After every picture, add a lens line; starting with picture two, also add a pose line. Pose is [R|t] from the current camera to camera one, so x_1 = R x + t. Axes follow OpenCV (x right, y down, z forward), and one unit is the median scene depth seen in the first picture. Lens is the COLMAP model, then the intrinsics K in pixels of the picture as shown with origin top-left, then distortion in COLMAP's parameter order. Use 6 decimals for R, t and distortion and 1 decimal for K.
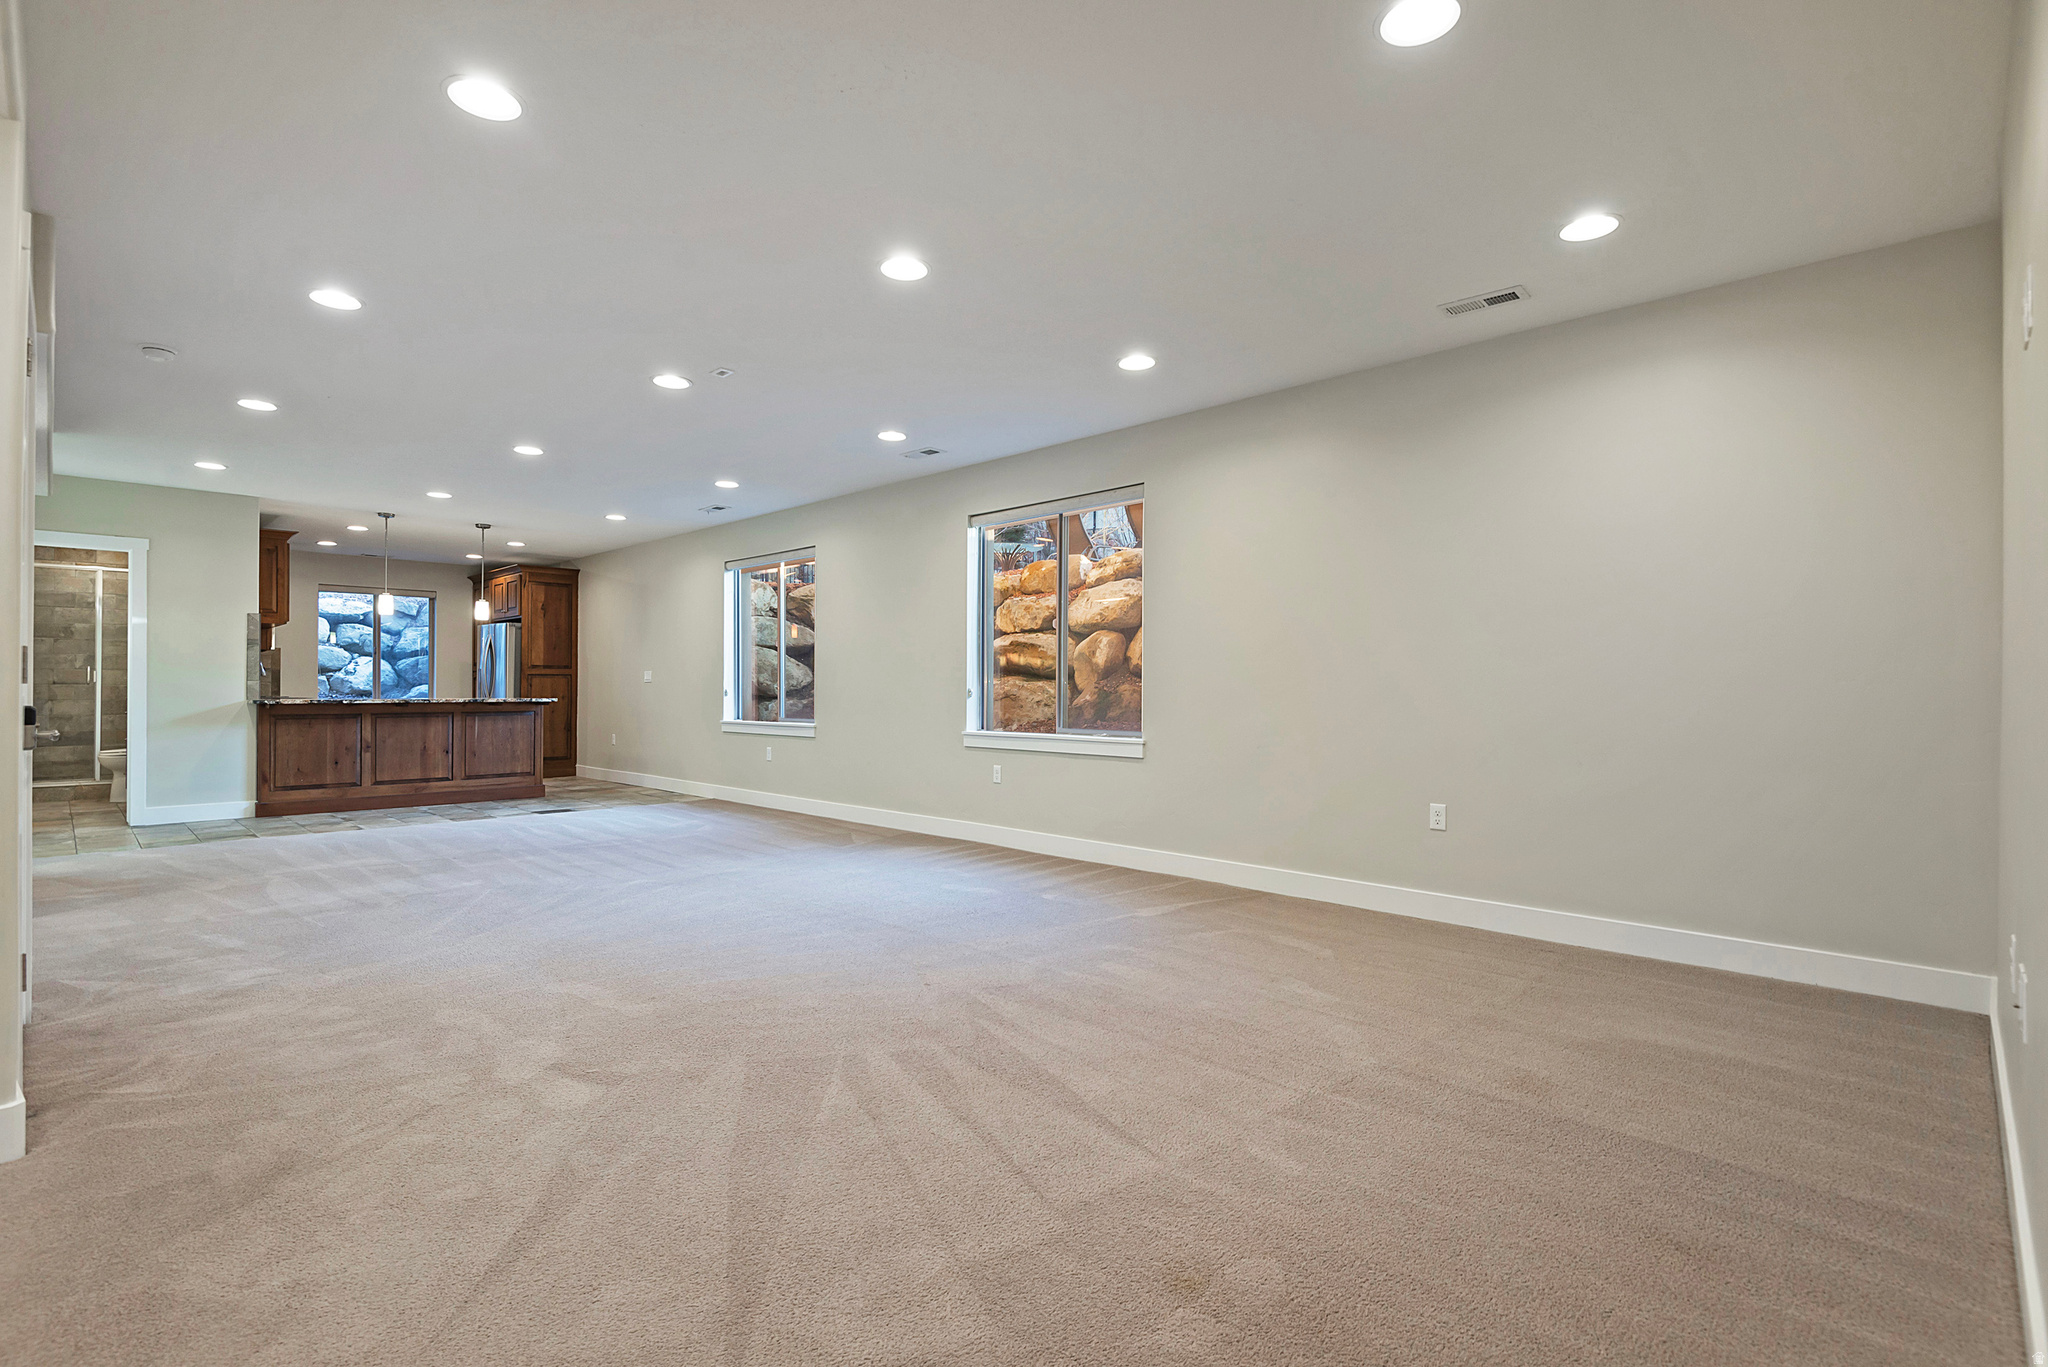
lens RADIAL K [[947.9, 0, 1027.8], [0, 947.9, 682.9], [0, 0, 1]] dist [-0.003556, -0.000845]
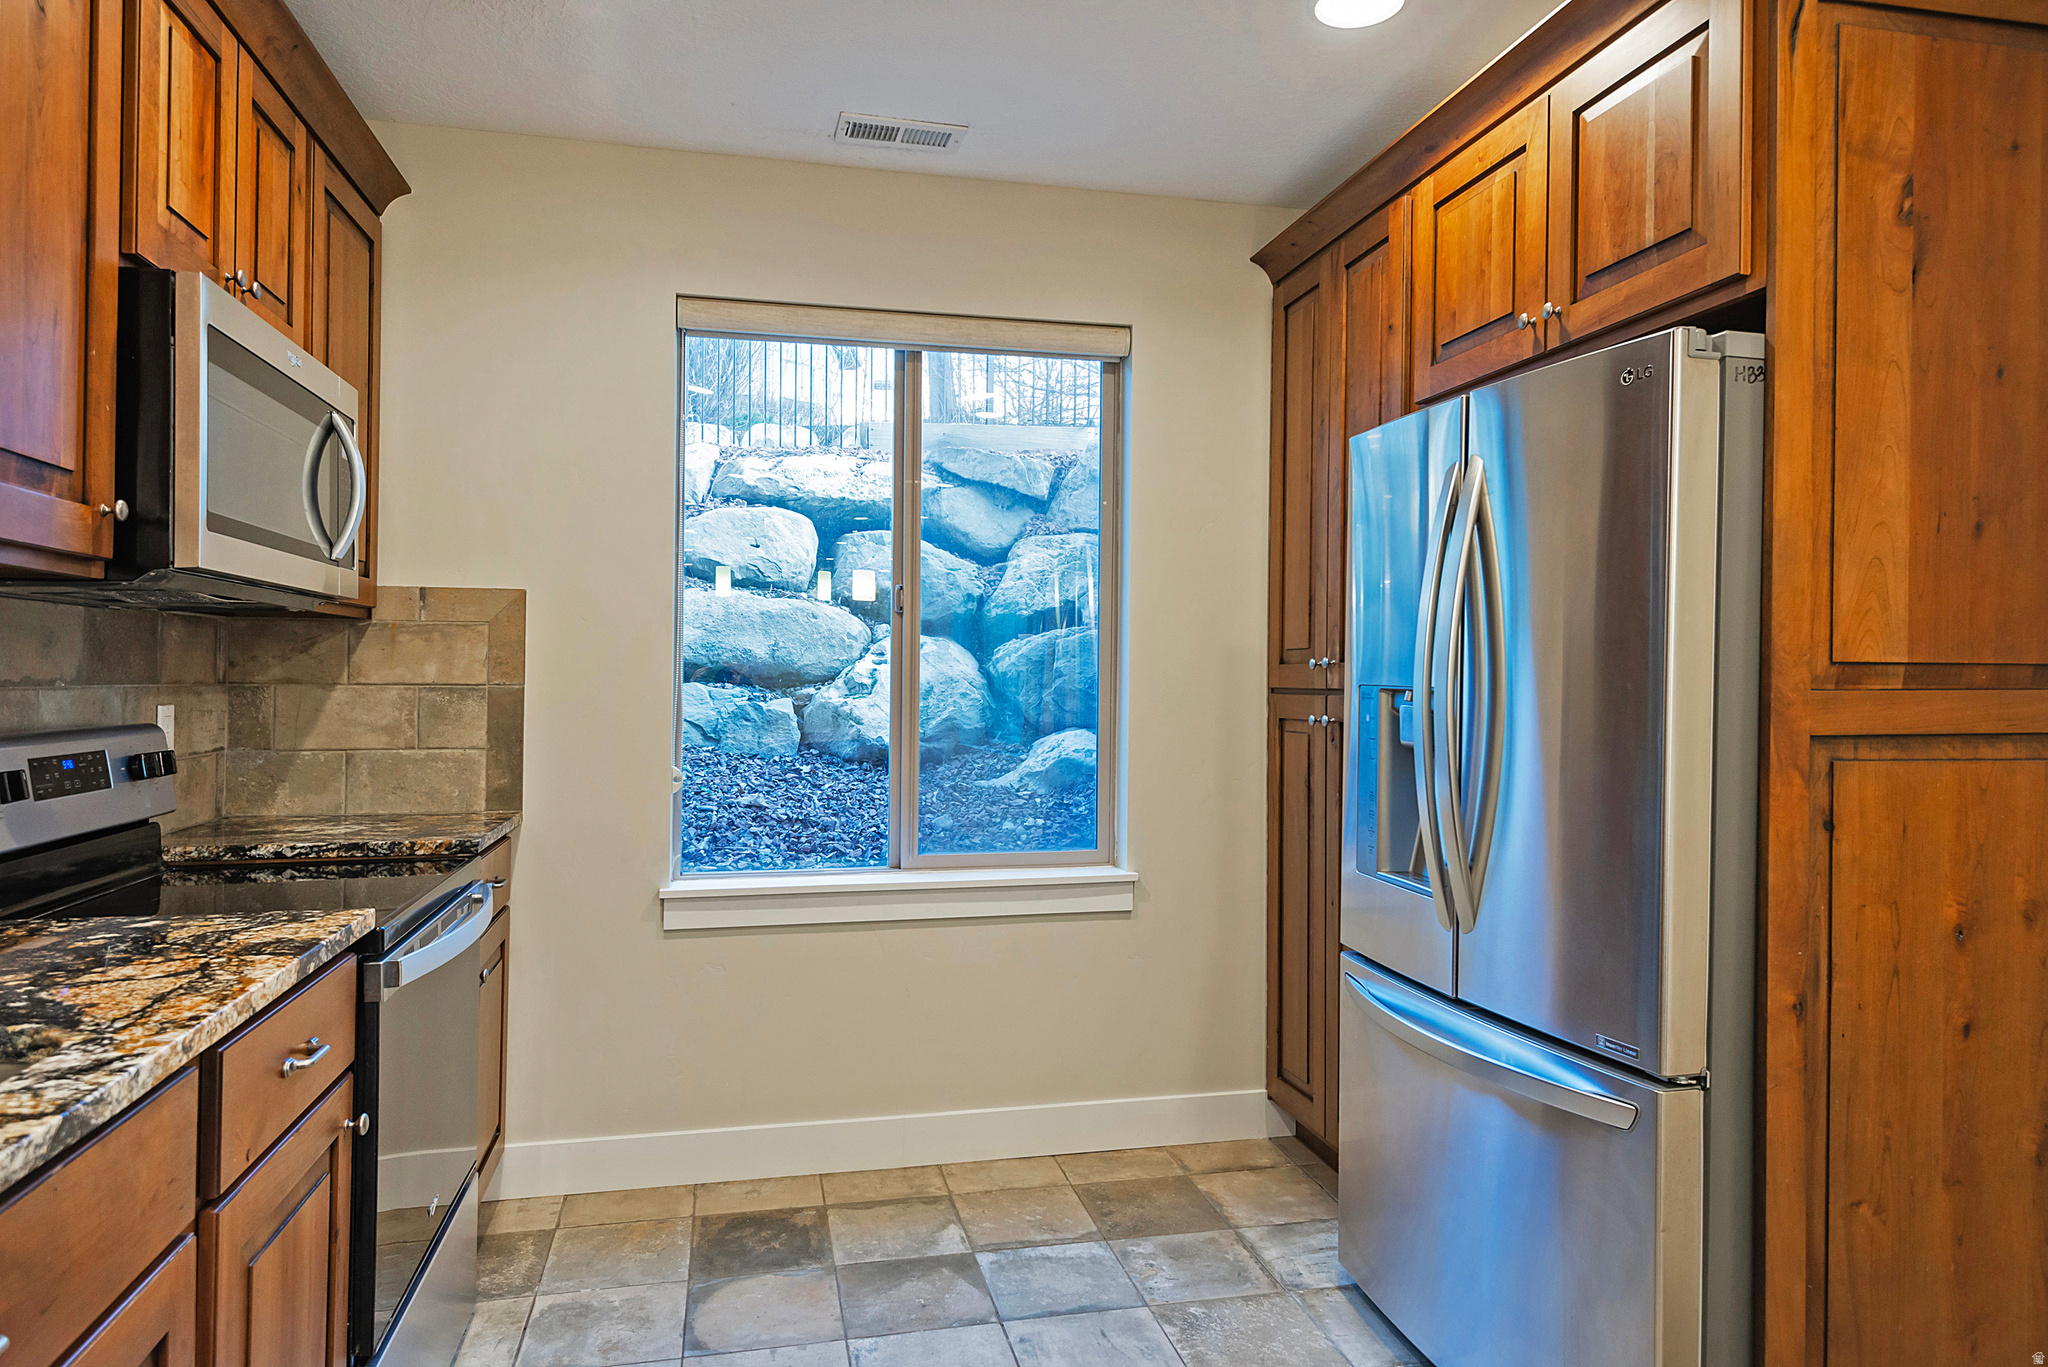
lens RADIAL K [[1273.5, 0, 1015.1], [0, 1273.5, 671.1], [0, 0, 1]] dist [0.034900, -0.023417]
pose [[0.830576, -0.002068, -0.556902, -0.625798], [0.002328, 0.999997, -0.000243, -0.021642], [0.556901, -0.001095, 0.830578, 0.958884]]
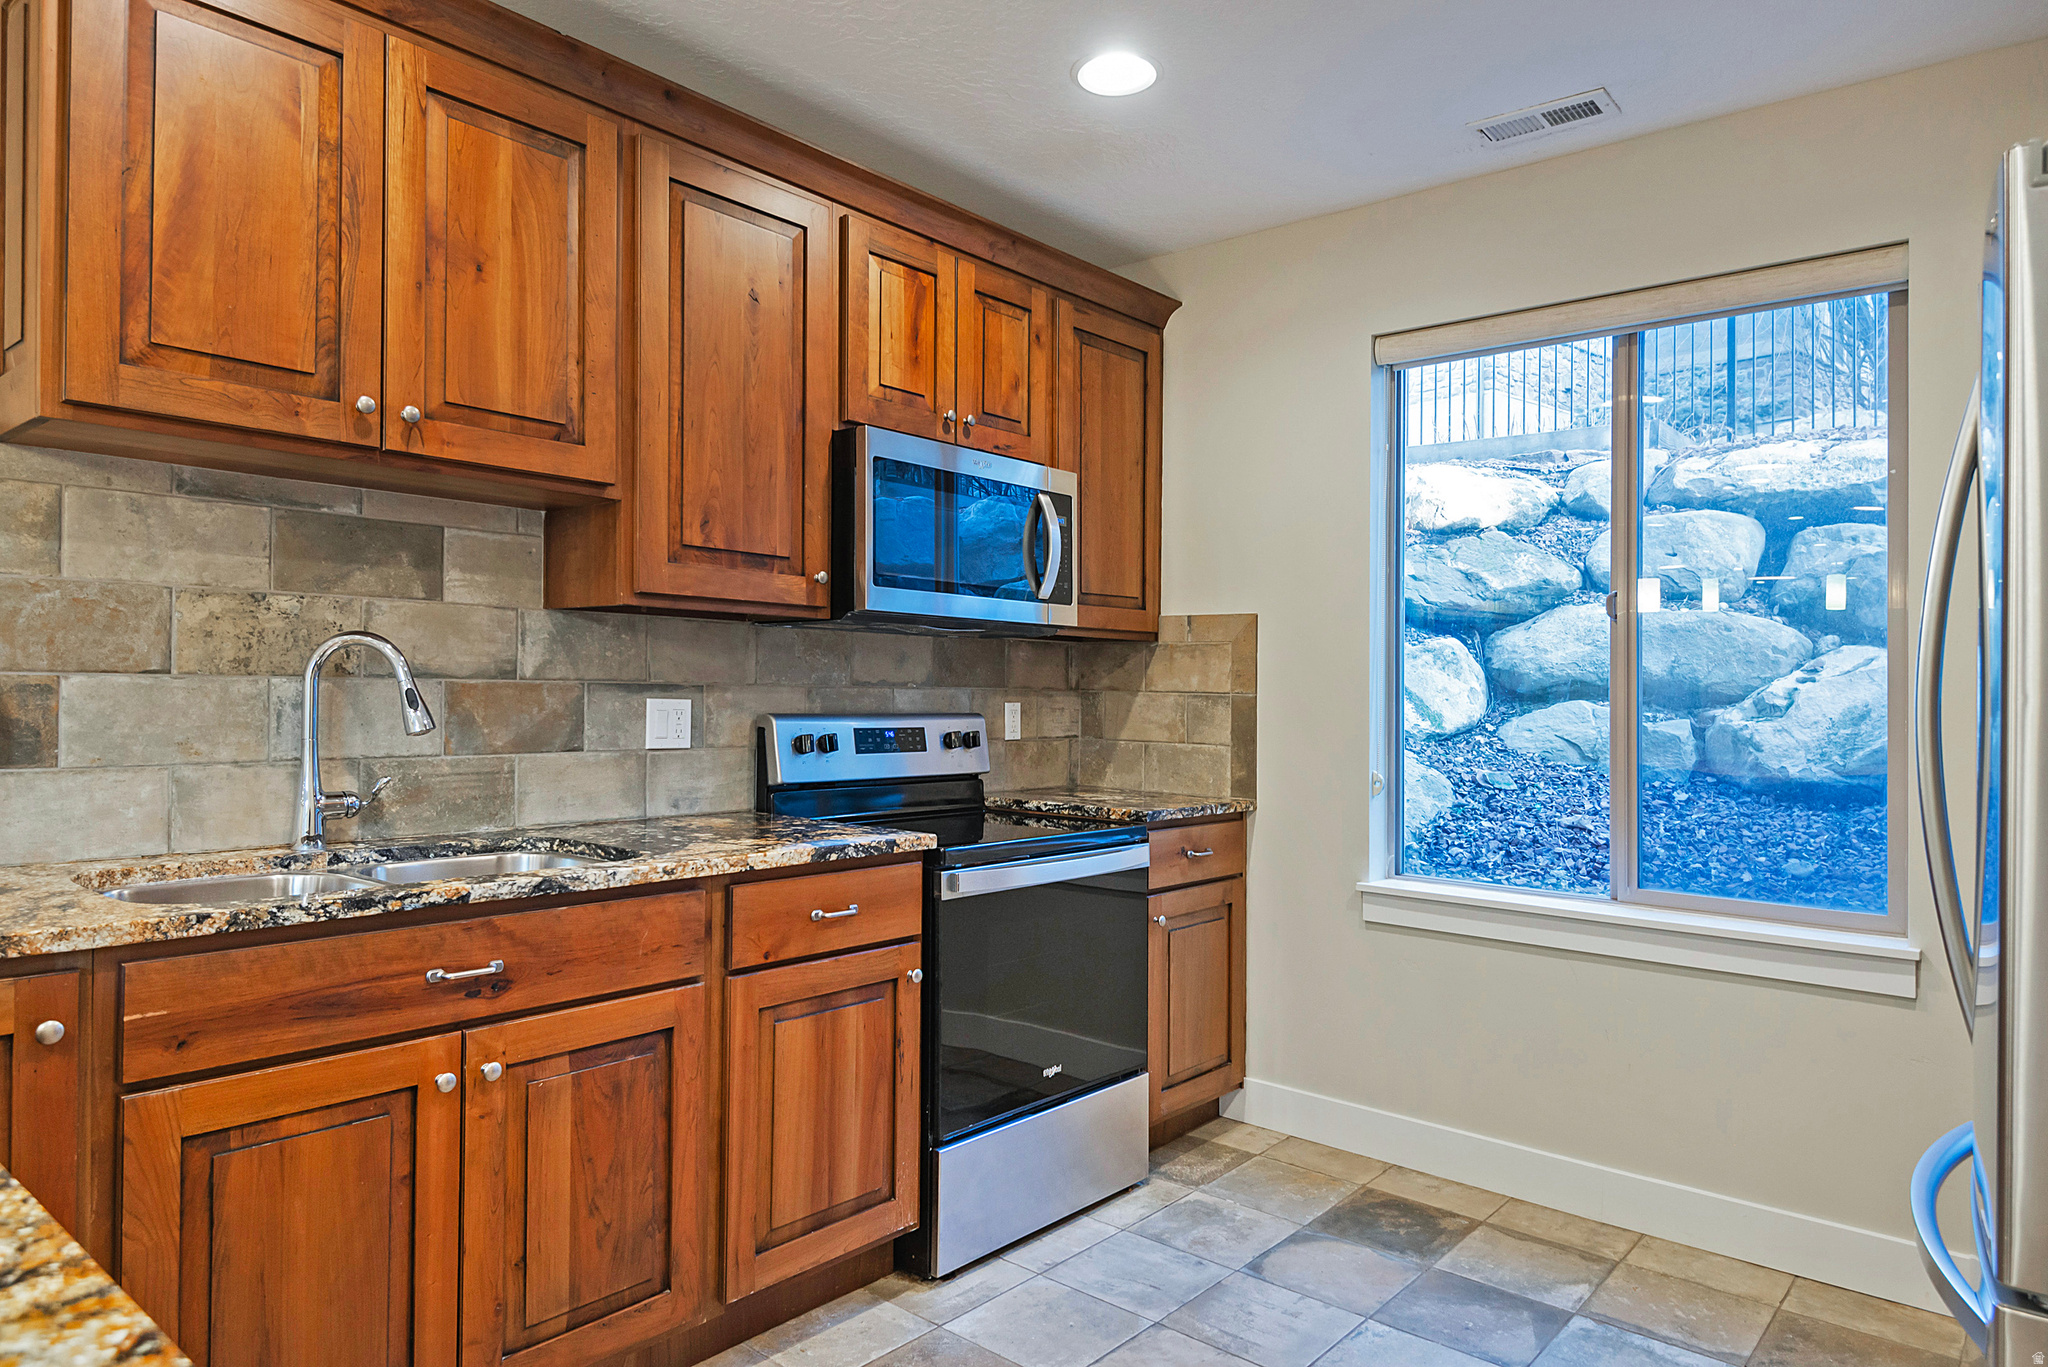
lens RADIAL K [[1273.5, 0, 1023.4], [0, 1273.5, 686.8], [0, 0, 1]] dist [0.034900, -0.023417]
pose [[0.054323, -0.004610, -0.998513, -0.523055], [-0.011231, 0.999923, -0.005227, -0.017502], [0.998460, 0.011499, 0.054267, 1.075401]]
